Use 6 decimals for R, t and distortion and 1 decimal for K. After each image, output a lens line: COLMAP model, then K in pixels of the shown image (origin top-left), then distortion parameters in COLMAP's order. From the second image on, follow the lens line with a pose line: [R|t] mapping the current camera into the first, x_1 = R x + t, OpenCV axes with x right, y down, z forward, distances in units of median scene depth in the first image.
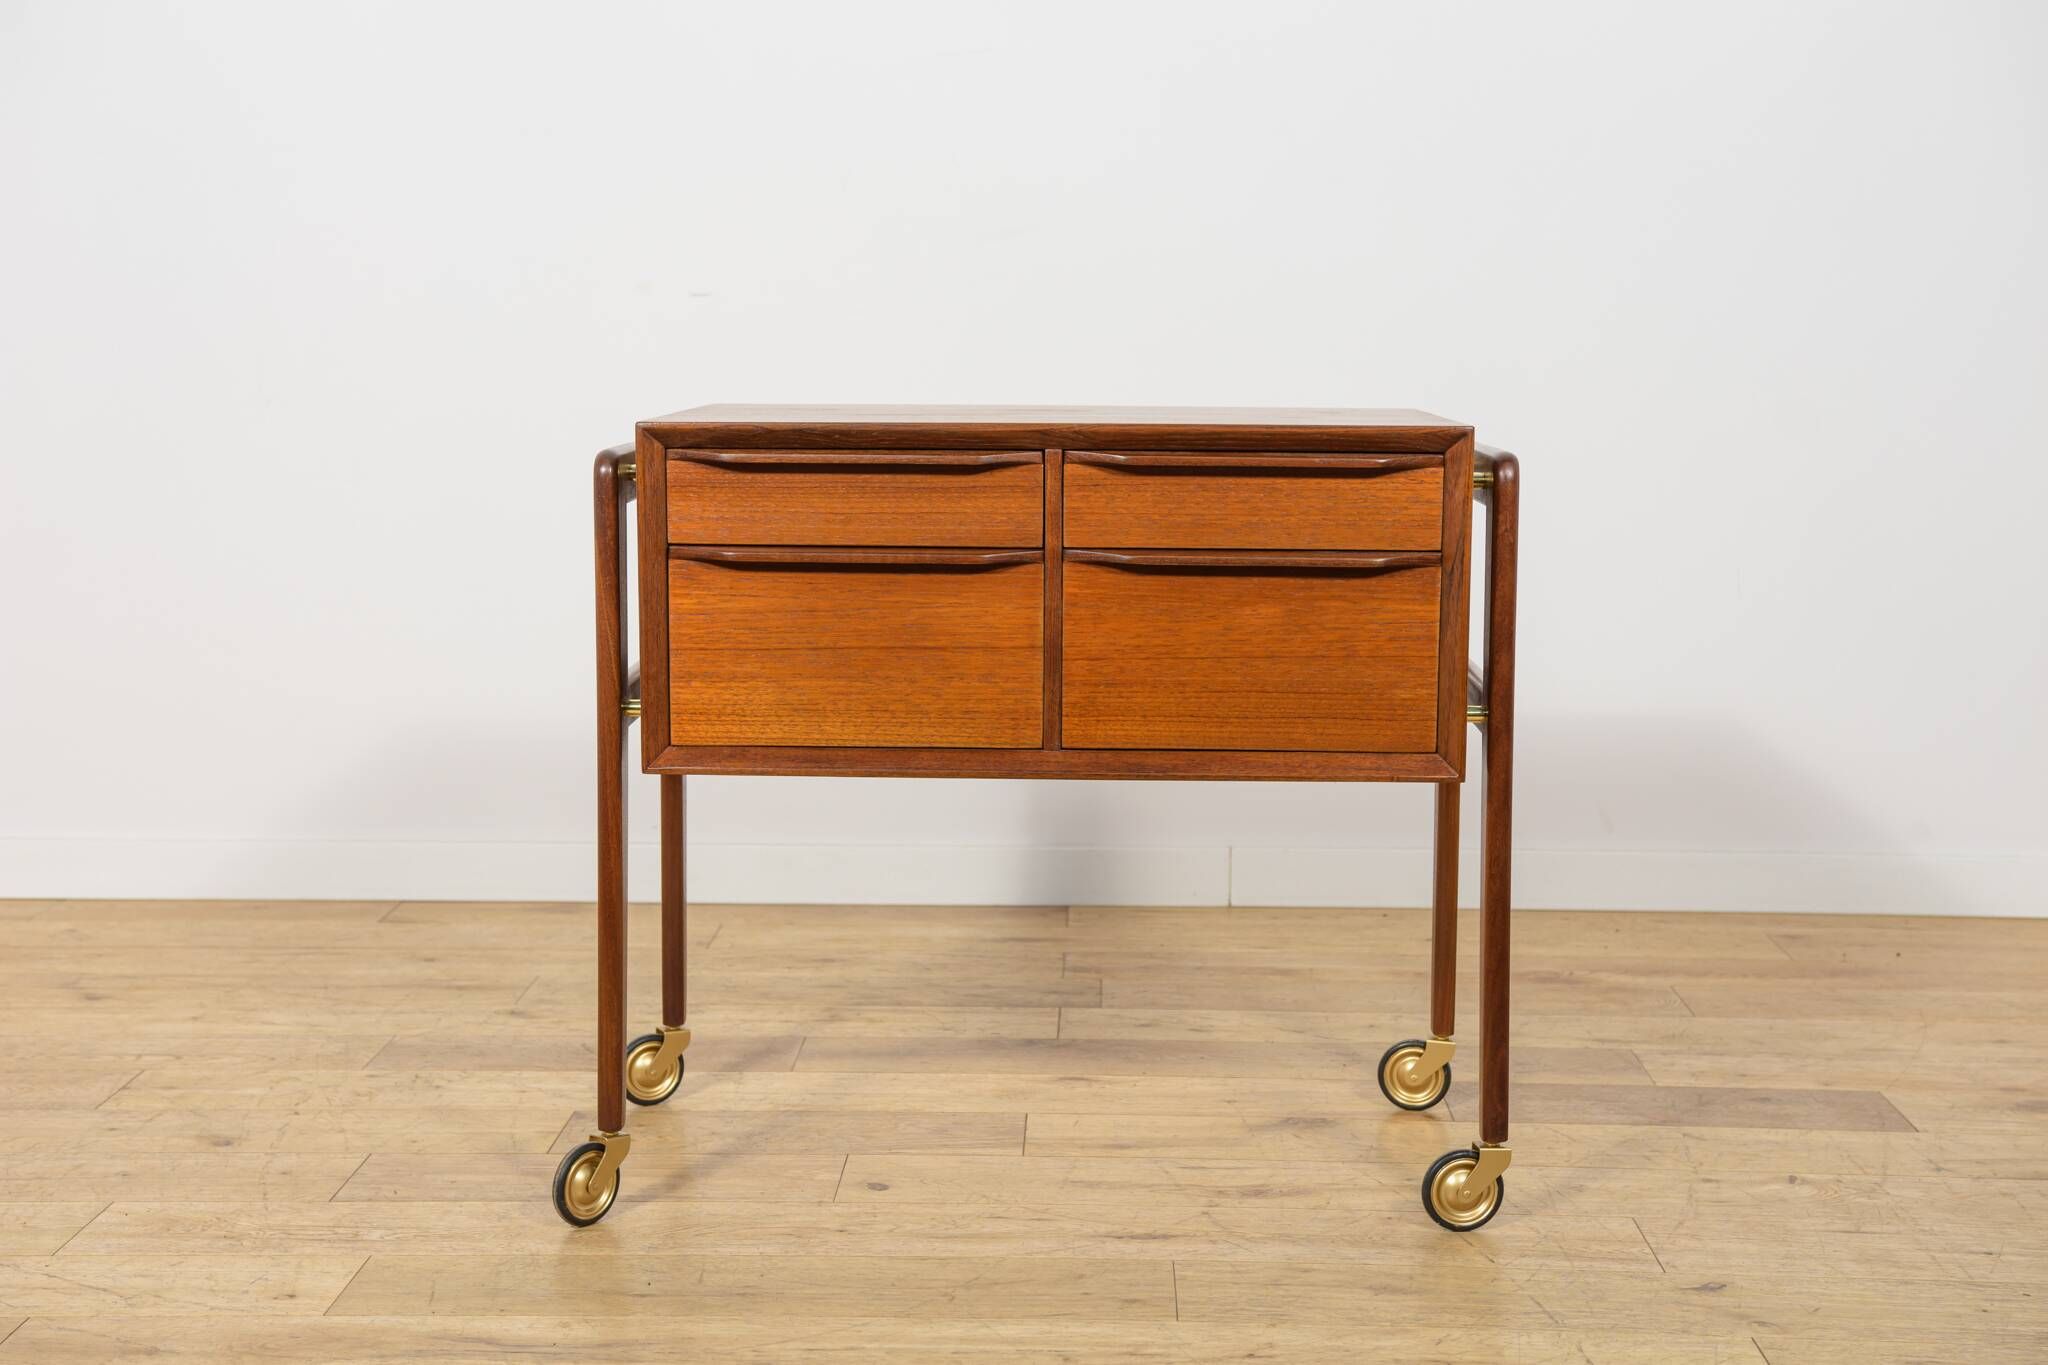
lens RADIAL K [[2847.1, 0, 1025.1], [0, 2847.1, 686.2], [0, 0, 1]] dist [0.075403, 0.143284]
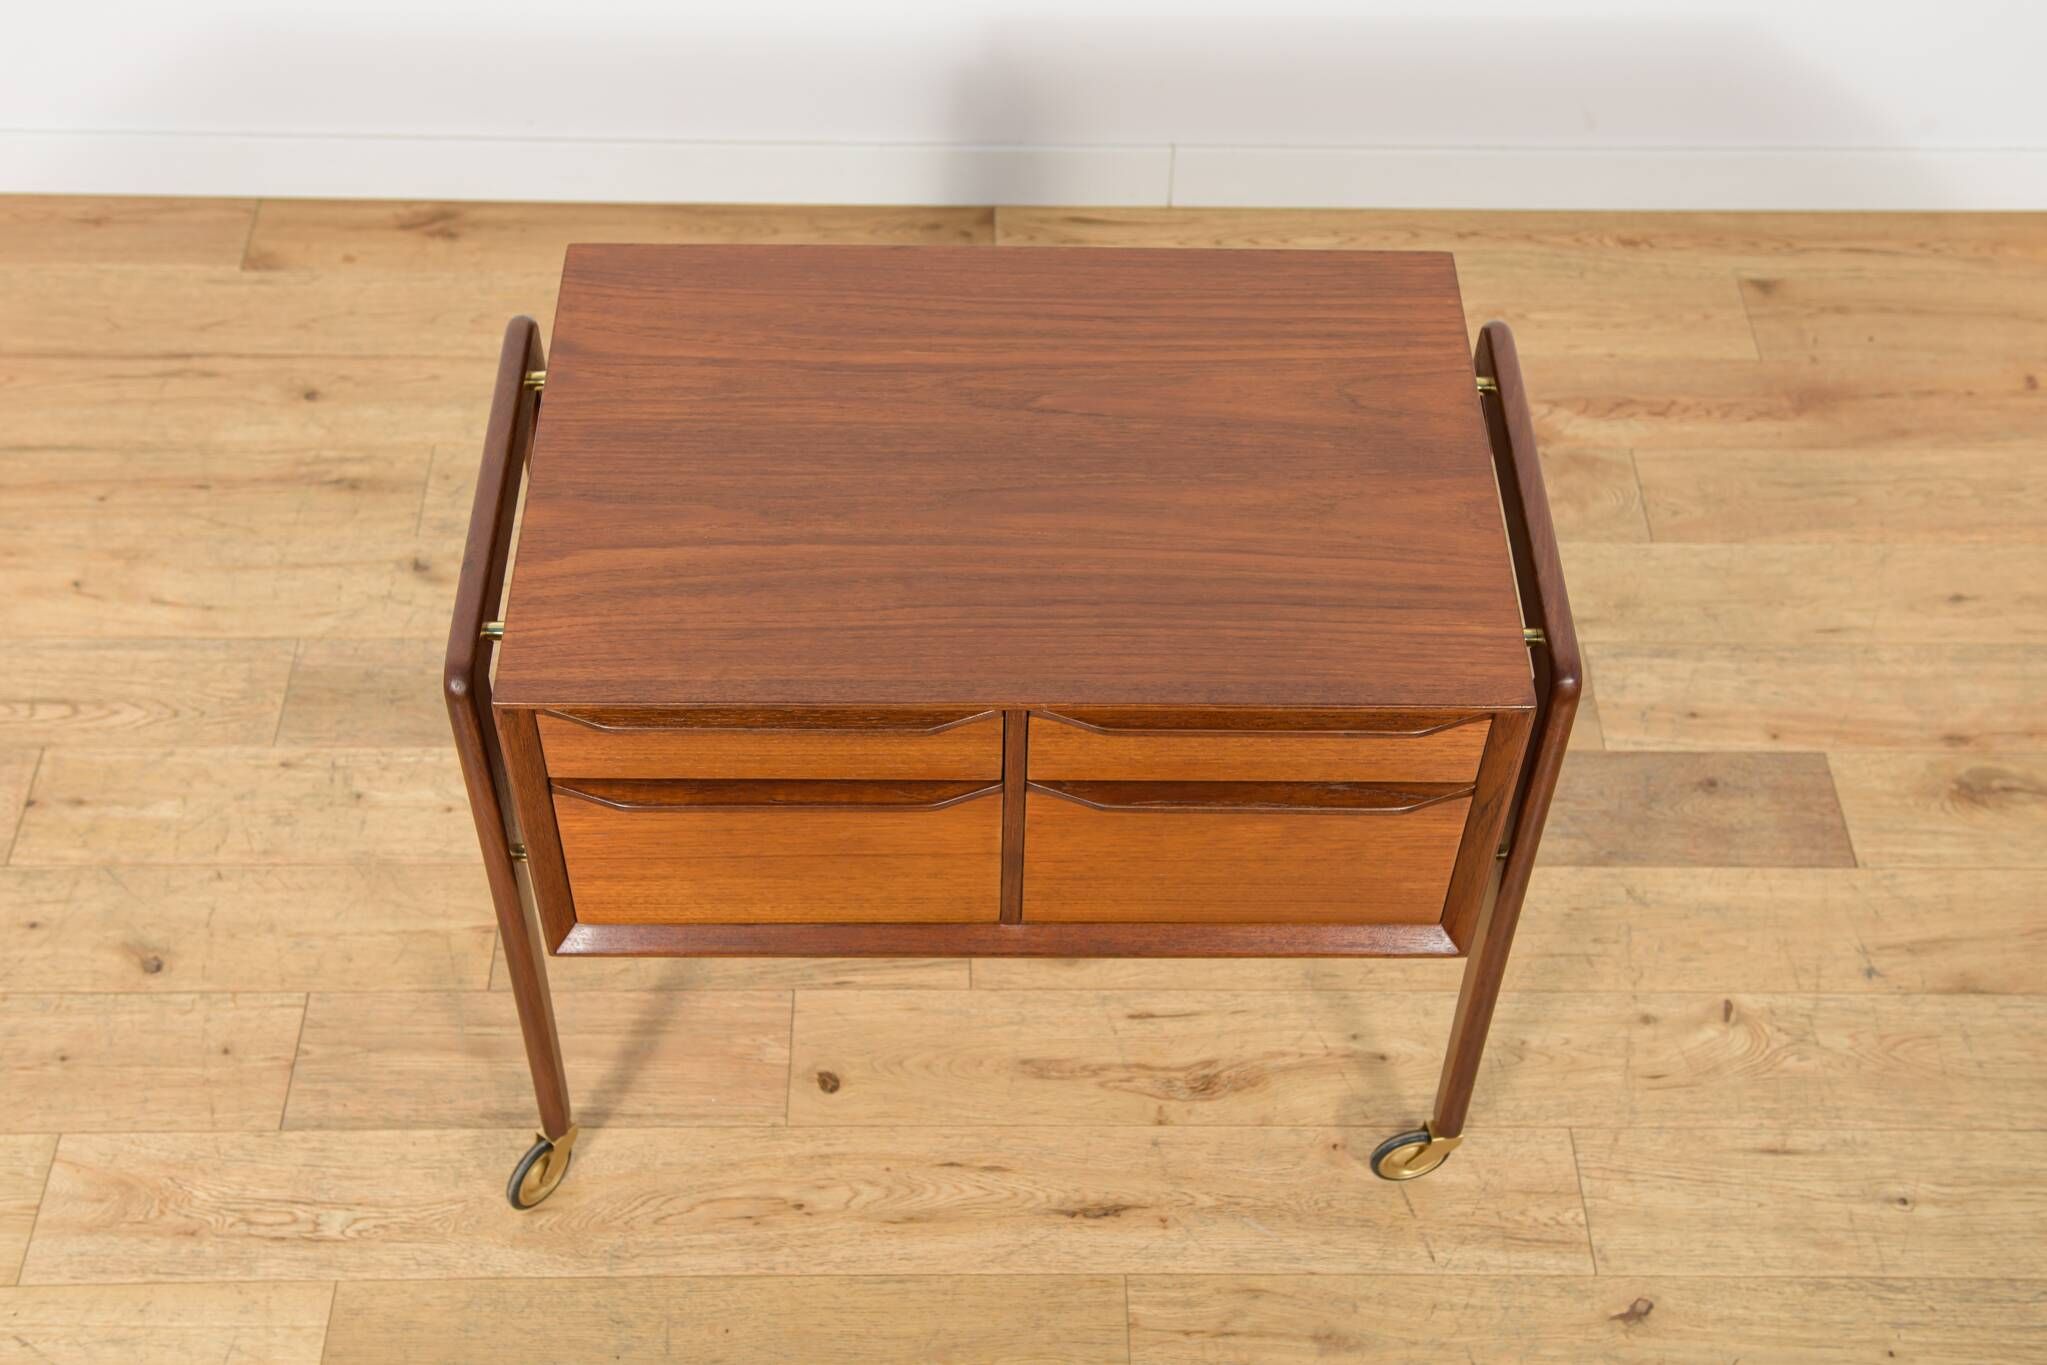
lens RADIAL K [[2503.0, 0, 1027.5], [0, 2503.0, 682.2], [0, 0, 1]] dist [0.031764, 0.137443]
pose [[0.999027, -0.020589, 0.038990, -0.013497], [-0.010872, 0.741943, 0.670375, -0.530285], [-0.042731, -0.670147, 0.740997, 0.447254]]
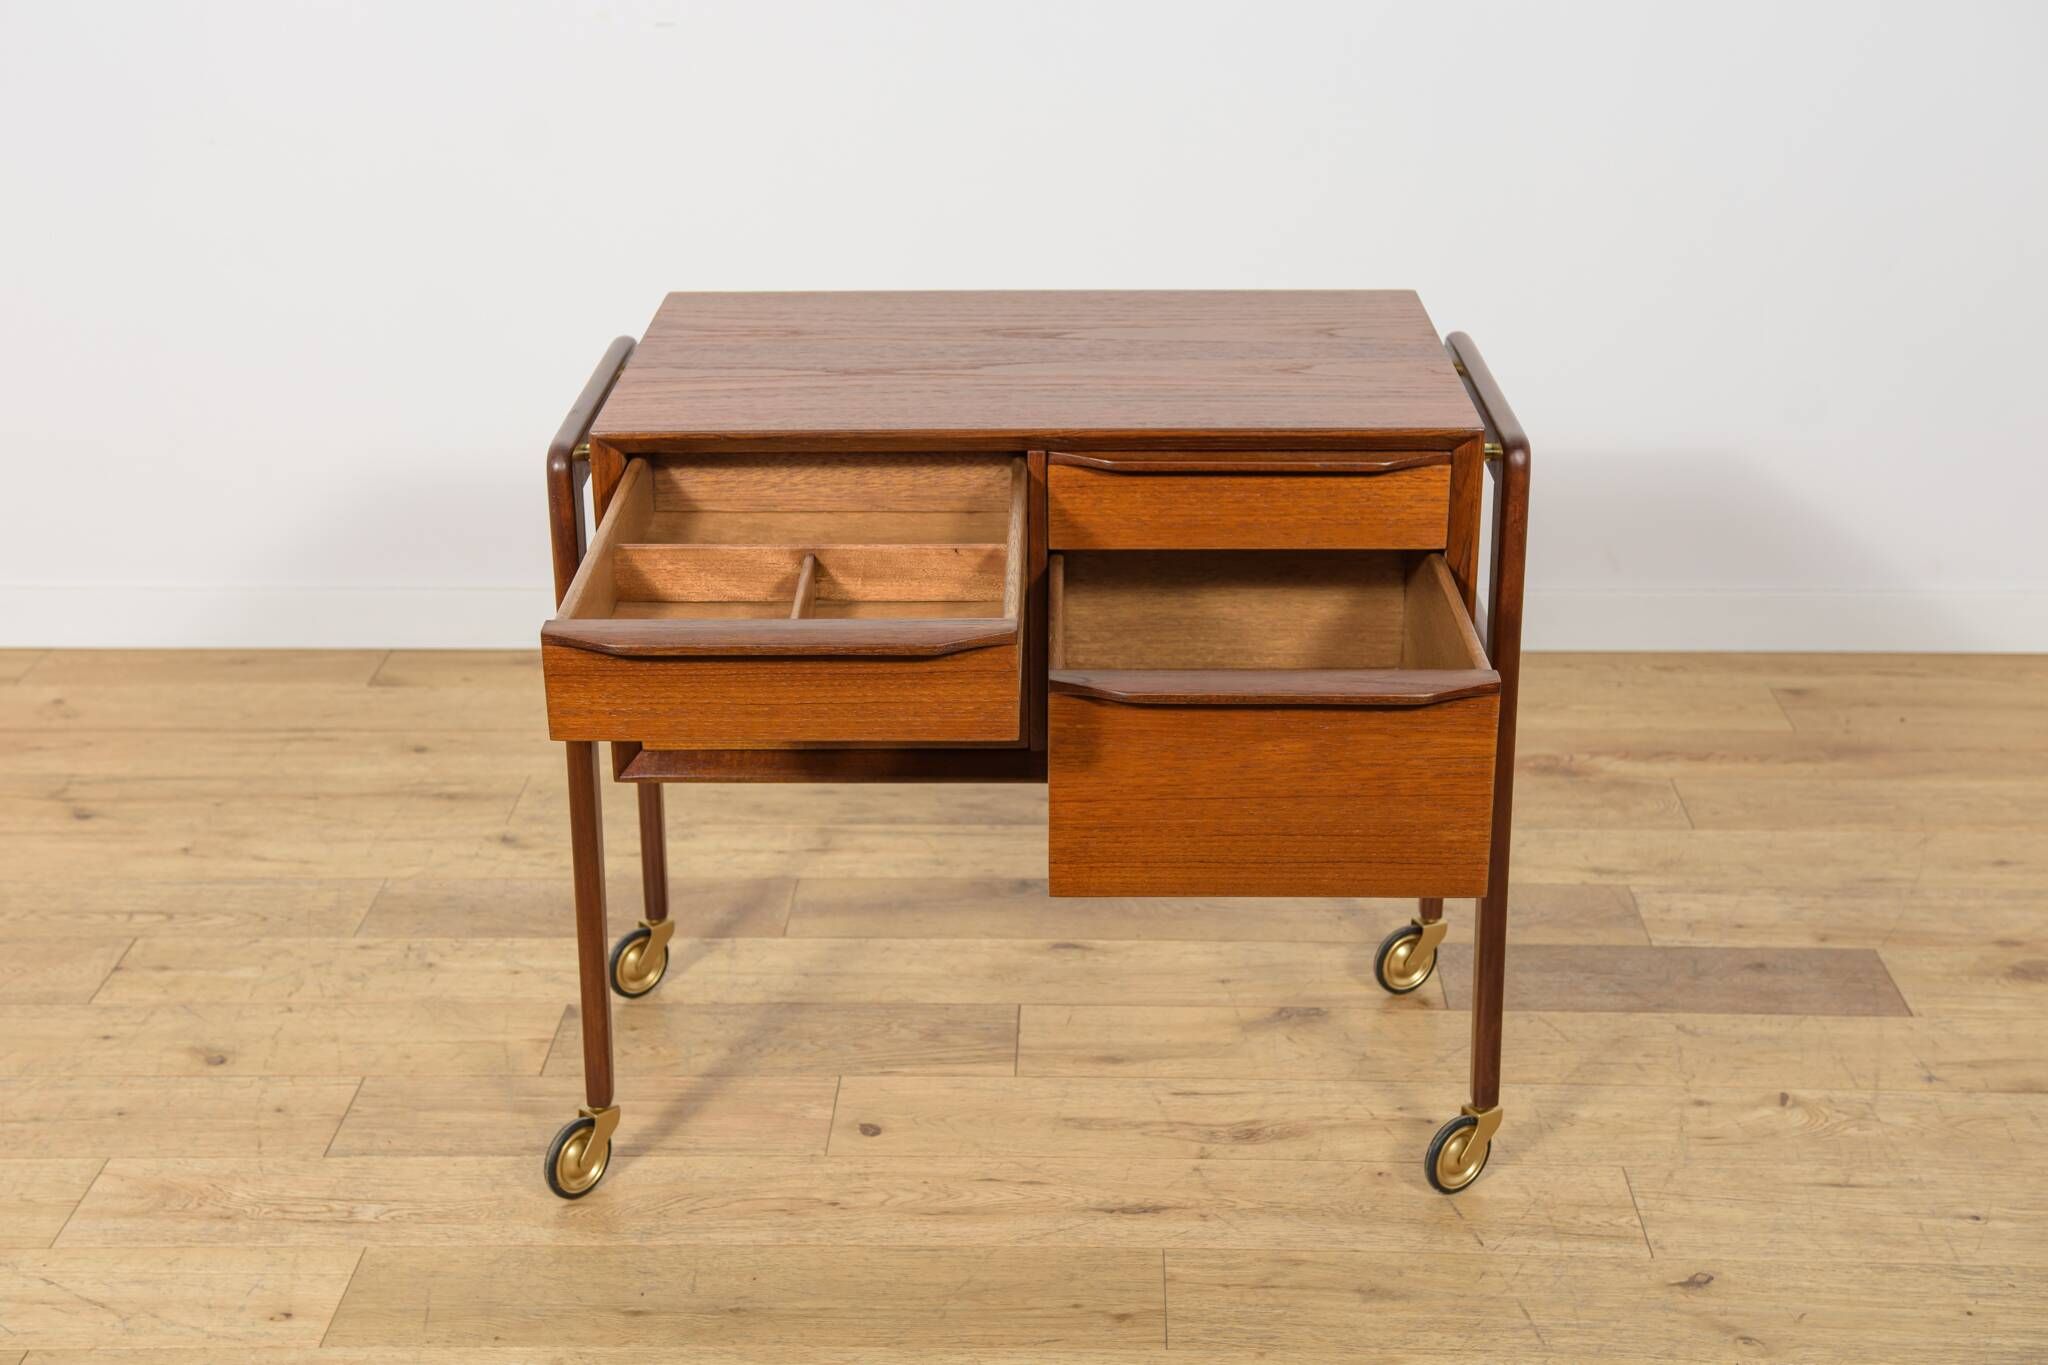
lens RADIAL K [[2792.3, 0, 1027.2], [0, 2792.3, 686.5], [0, 0, 1]] dist [0.063115, 0.165035]
pose [[0.999931, -0.010743, -0.004833, 0.010107], [0.011583, 0.971414, 0.237108, -0.212116], [0.002148, -0.237148, 0.971471, 0.084770]]
